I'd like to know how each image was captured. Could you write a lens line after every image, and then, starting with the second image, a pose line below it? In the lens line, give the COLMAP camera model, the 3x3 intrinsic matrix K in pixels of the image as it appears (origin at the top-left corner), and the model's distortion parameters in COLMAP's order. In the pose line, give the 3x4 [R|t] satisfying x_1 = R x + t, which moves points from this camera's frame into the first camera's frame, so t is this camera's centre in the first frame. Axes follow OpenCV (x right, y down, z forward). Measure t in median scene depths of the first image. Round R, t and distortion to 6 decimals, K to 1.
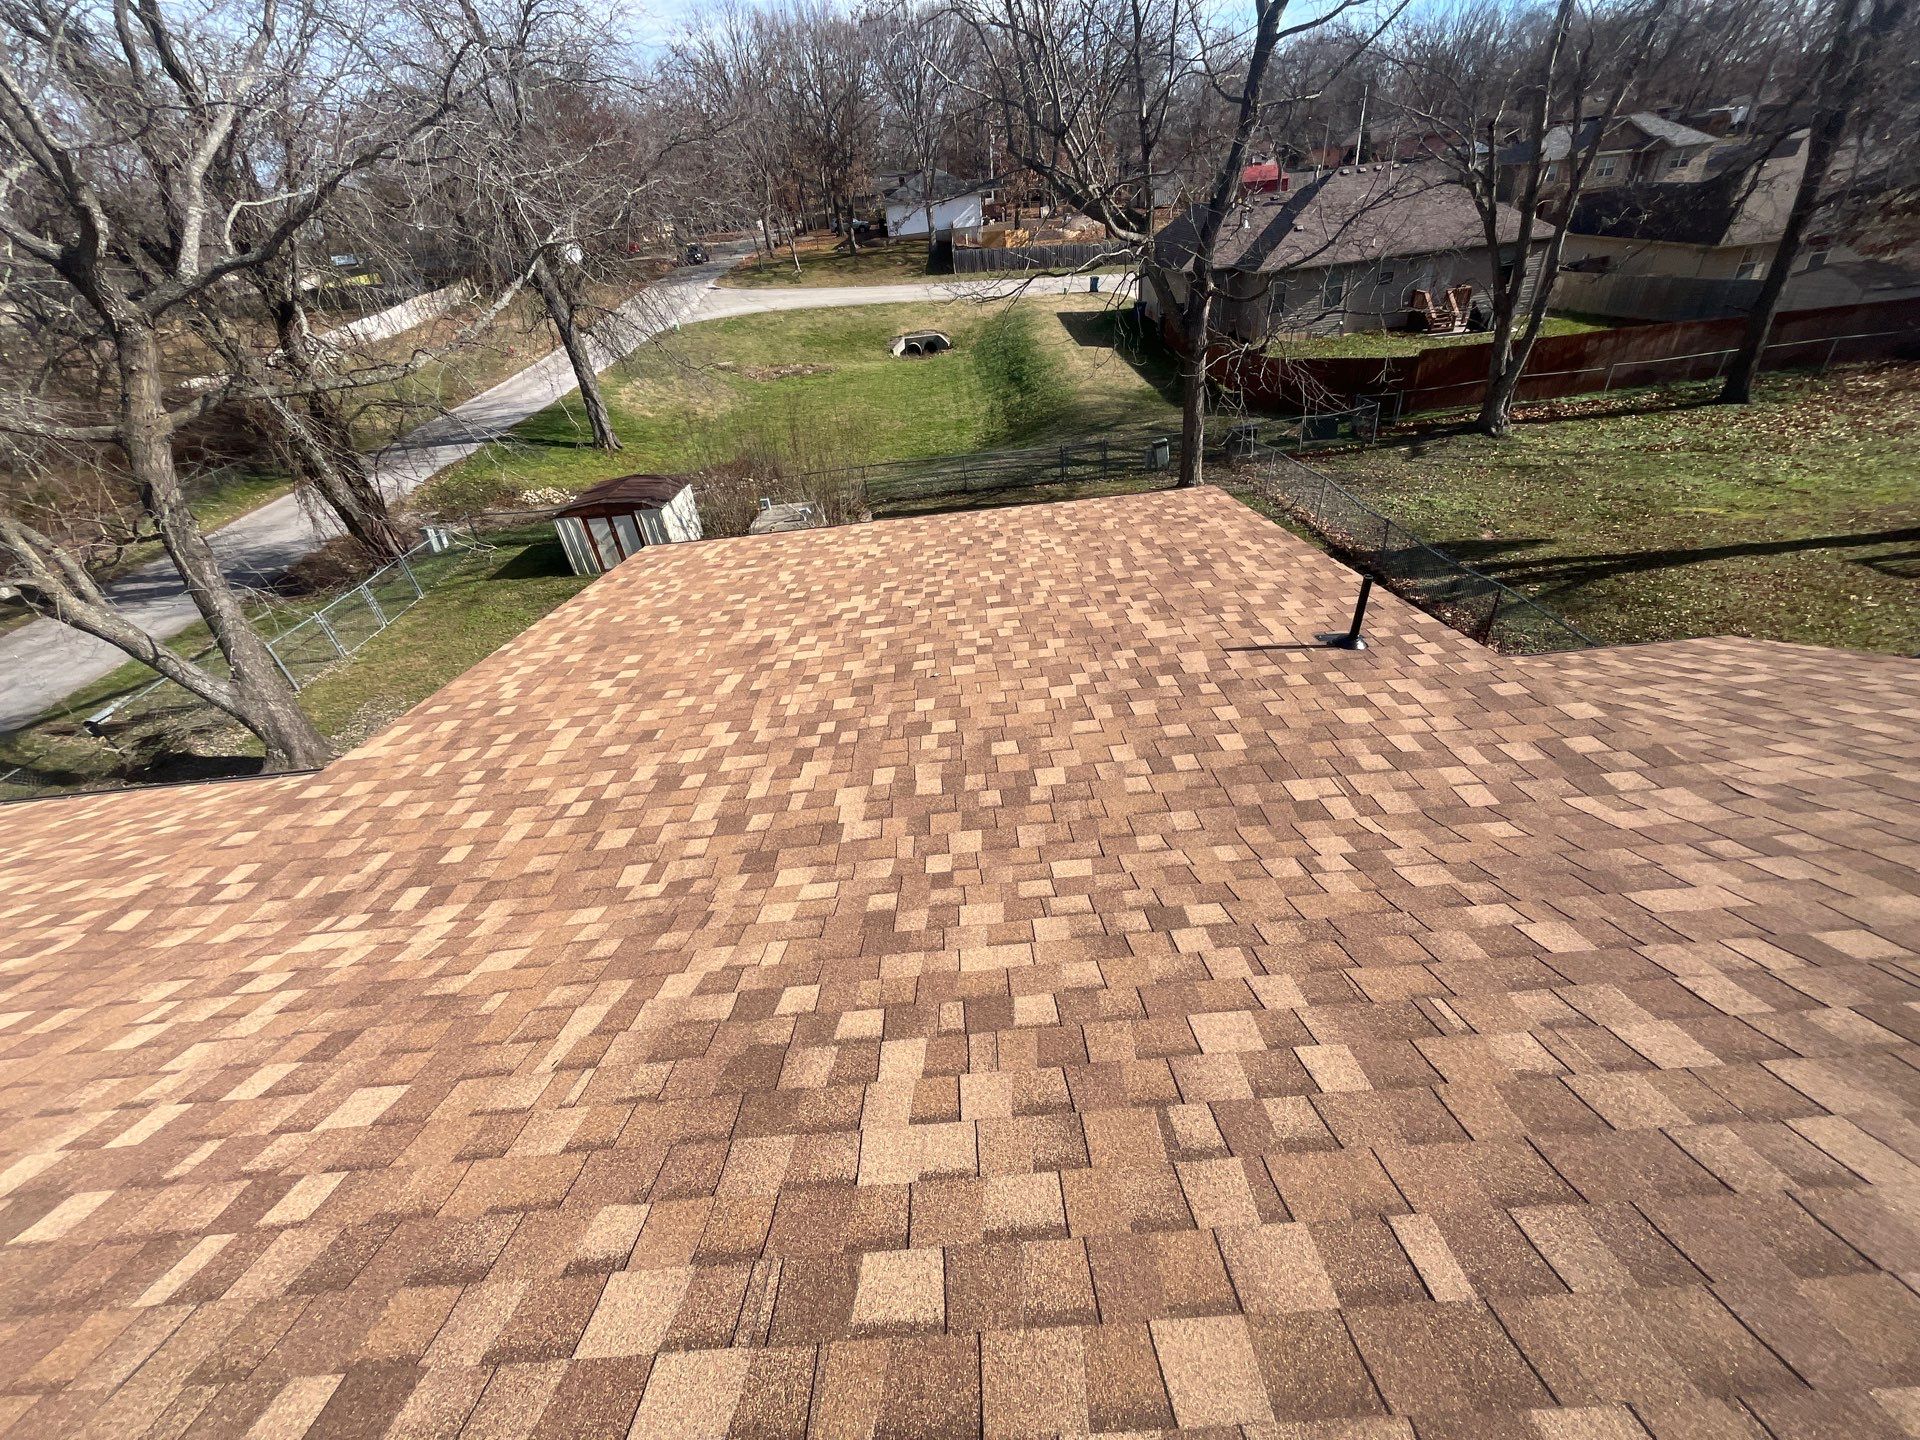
lens RADIAL K [[766.8, 0, 958.8], [0, 766.8, 721.8], [0, 0, 1]] dist [-0.003968, -0.000605]
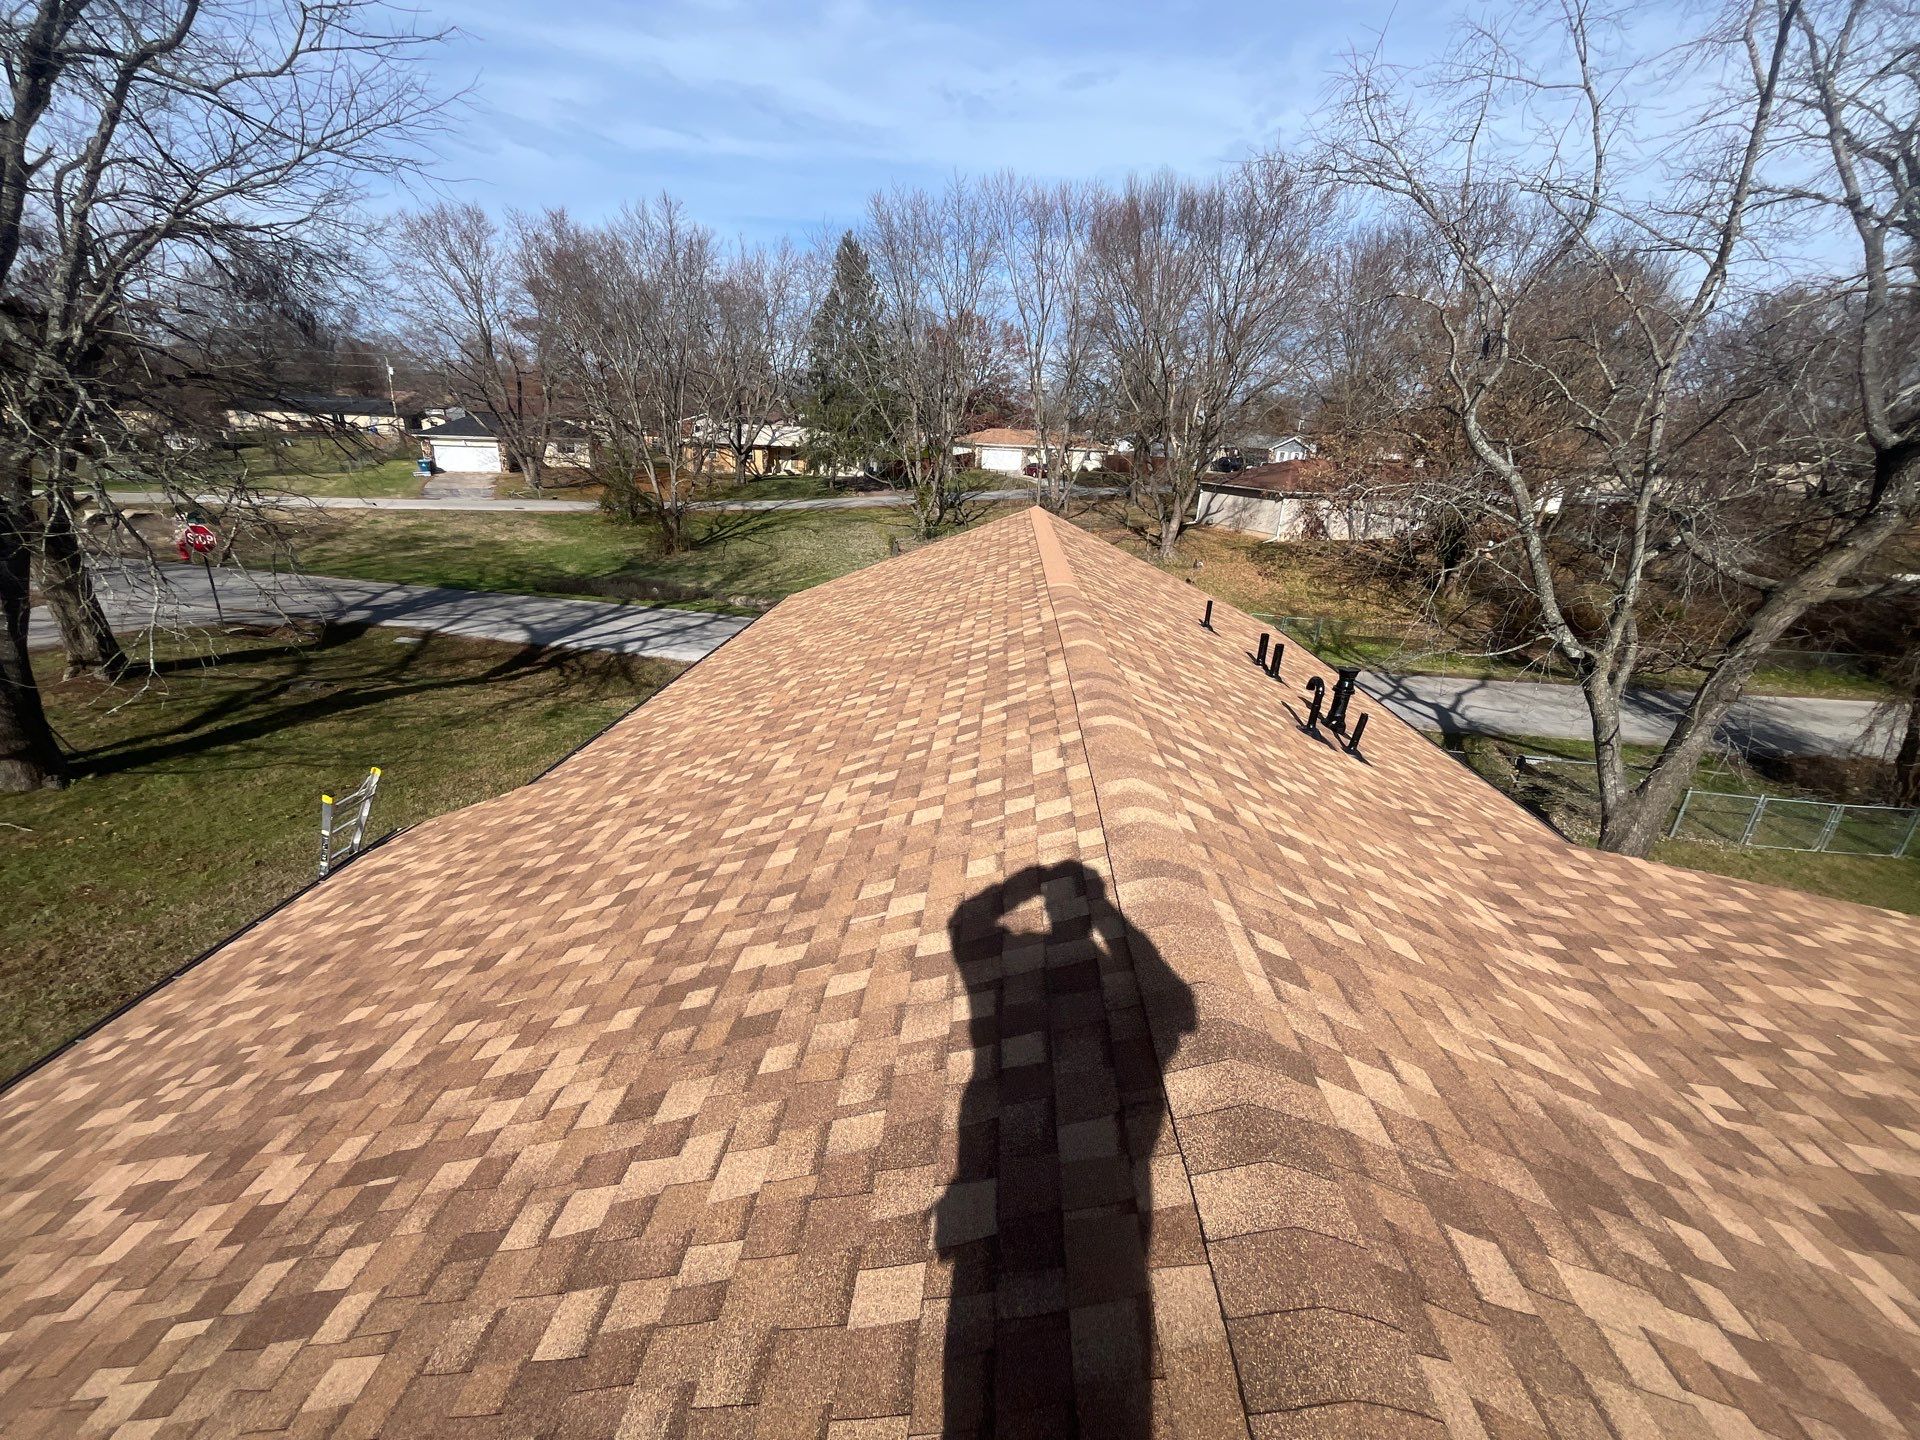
lens RADIAL K [[766.8, 0, 956.3], [0, 766.8, 722.2], [0, 0, 1]] dist [-0.003968, -0.000605]
pose [[-0.096692, 0.440728, -0.892418, 0.211289], [-0.603757, 0.686847, 0.404621, 0.058352], [0.791282, 0.577927, 0.199680, -0.111630]]
